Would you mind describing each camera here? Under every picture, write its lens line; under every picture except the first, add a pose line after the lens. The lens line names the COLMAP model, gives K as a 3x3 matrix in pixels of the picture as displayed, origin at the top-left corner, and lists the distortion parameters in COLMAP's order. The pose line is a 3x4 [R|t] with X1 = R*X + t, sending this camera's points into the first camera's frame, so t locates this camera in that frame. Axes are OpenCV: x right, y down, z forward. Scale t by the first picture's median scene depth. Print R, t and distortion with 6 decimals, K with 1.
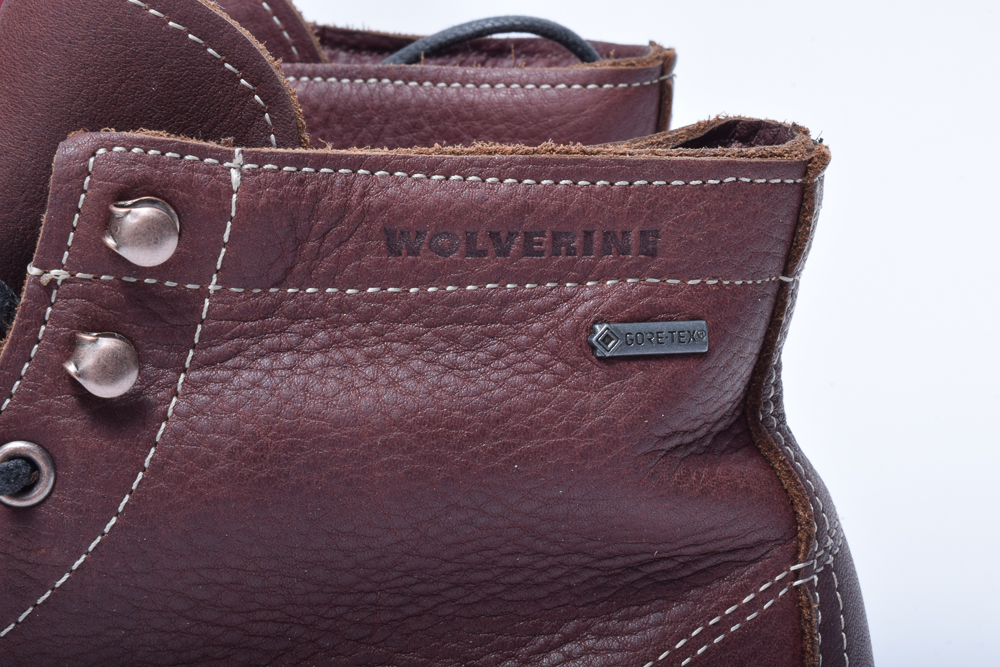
lens RADIAL K [[2295.3, 0, 500.0], [0, 2295.3, 333.5], [0, 0, 1]] dist [0.140917, 0.068265]
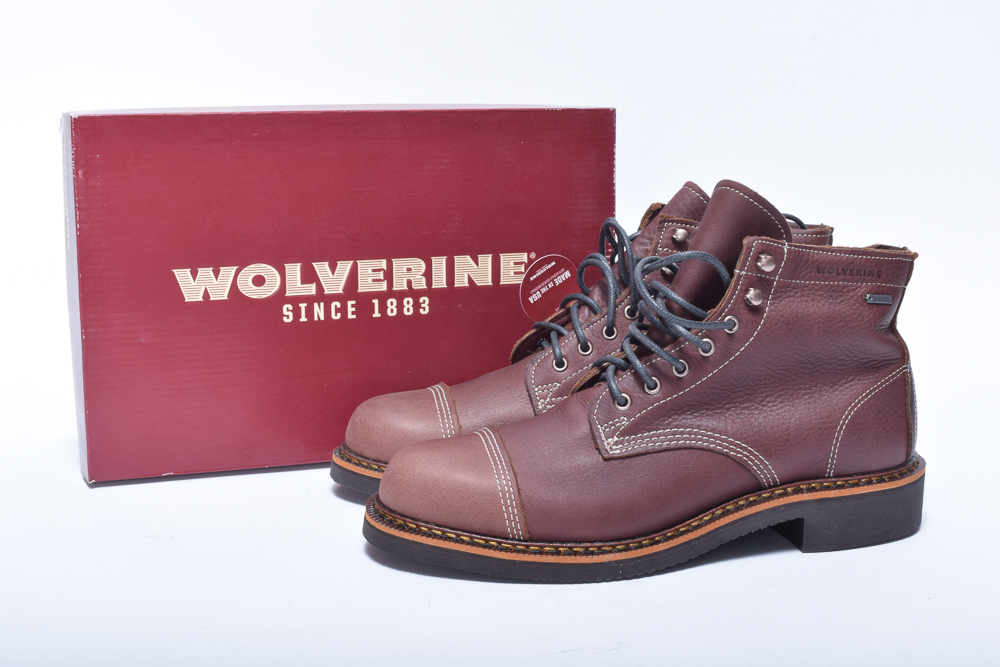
lens RADIAL K [[1558.7, 0, 500.0], [0, 1558.7, 333.5], [0, 0, 1]] dist [-0.030945, -0.020973]
pose [[0.988480, 0.040696, 0.145778, -0.933945], [-0.030613, 0.997024, -0.070758, 0.262455], [-0.148223, 0.065480, 0.986784, -1.446341]]
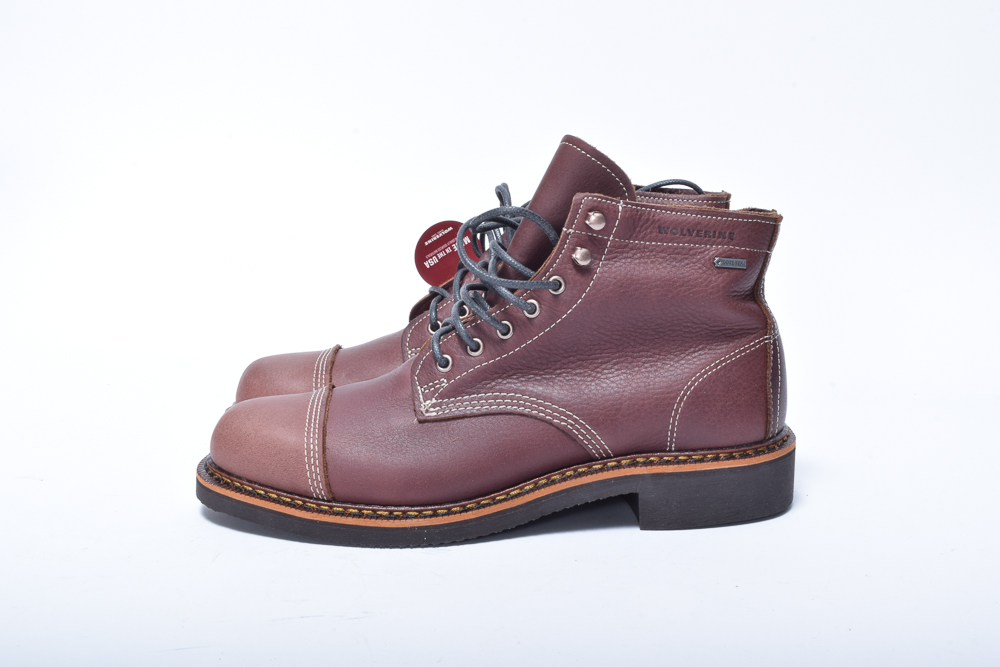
lens RADIAL K [[1327.2, 0, 500.0], [0, 1327.2, 333.5], [0, 0, 1]] dist [-0.029370, -0.010654]
pose [[0.996971, 0.067292, -0.038987, -0.203501], [-0.069574, 0.995741, -0.060492, 0.261618], [0.034750, 0.063021, 0.997407, -1.051329]]
